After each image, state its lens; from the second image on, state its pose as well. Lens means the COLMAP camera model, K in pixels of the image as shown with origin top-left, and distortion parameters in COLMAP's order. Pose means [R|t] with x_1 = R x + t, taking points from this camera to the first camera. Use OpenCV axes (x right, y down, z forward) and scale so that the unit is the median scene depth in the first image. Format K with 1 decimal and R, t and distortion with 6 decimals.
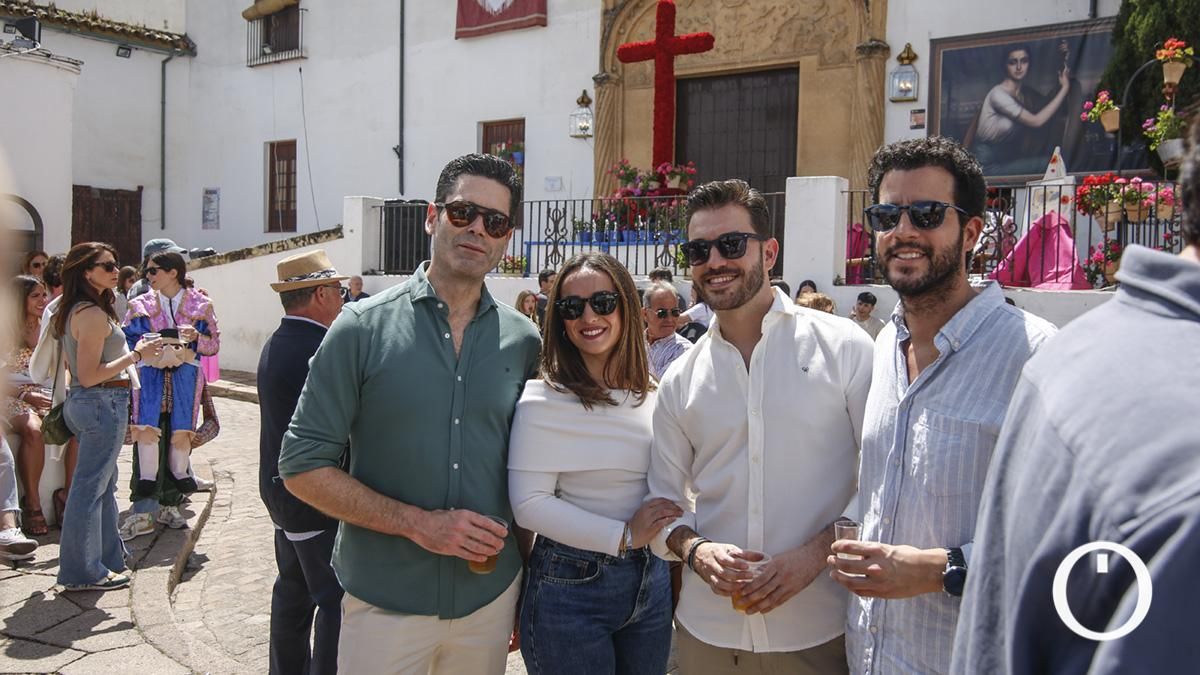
lens RADIAL K [[976.2, 0, 660.0], [0, 976.2, 335.9], [0, 0, 1]] dist [-0.005587, -0.004284]
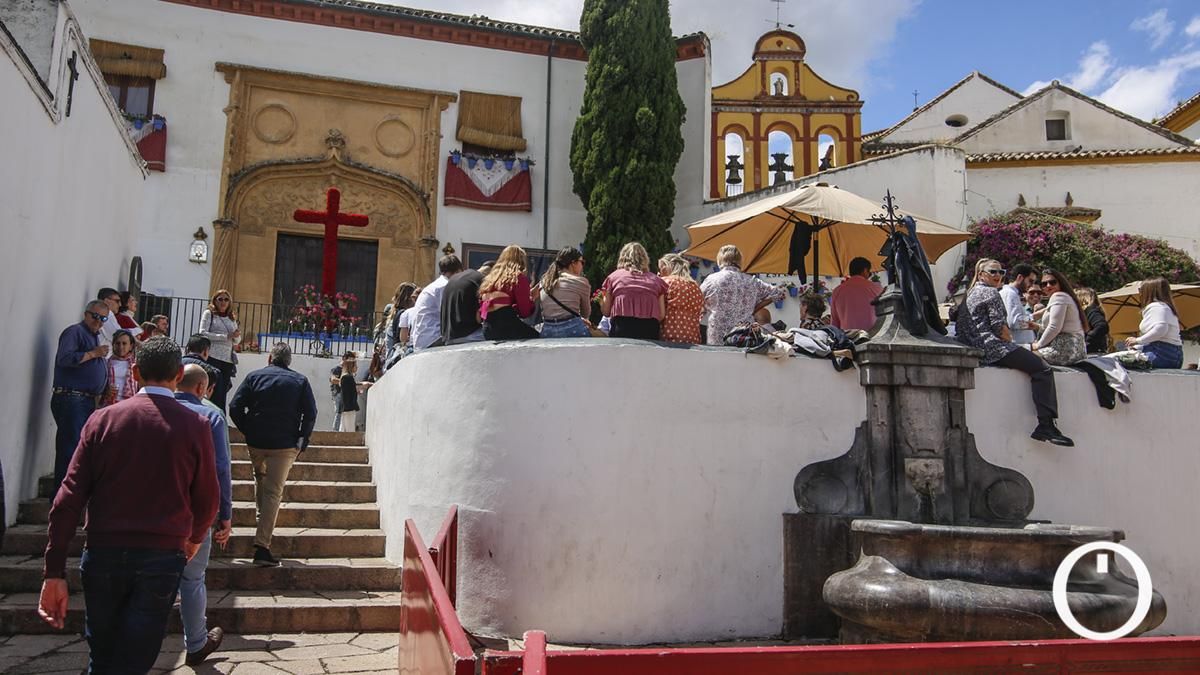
lens RADIAL K [[897.3, 0, 600.0], [0, 897.3, 337.5], [0, 0, 1]] dist [-0.001144, -0.000416]
pose [[0.660960, 0.096657, 0.744170, -0.714772], [0.029897, 0.987491, -0.154814, 0.114992], [-0.749825, 0.124574, 0.649803, -0.198585]]
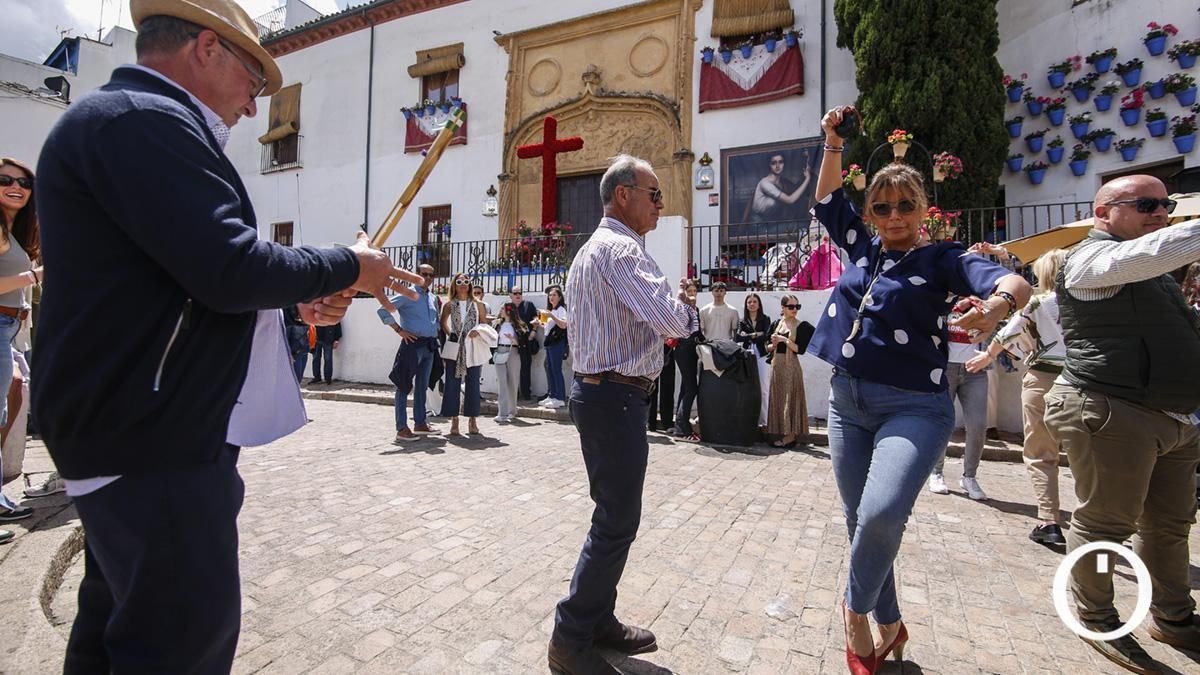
lens RADIAL K [[565.5, 0, 597.9], [0, 565.5, 319.4], [0, 0, 1]] dist [-0.016691, -0.000055]
pose [[0.991925, -0.003877, 0.126763, -0.030814], [0.014421, 0.996498, -0.082369, 0.036573], [-0.126000, 0.083532, 0.988507, 0.152561]]
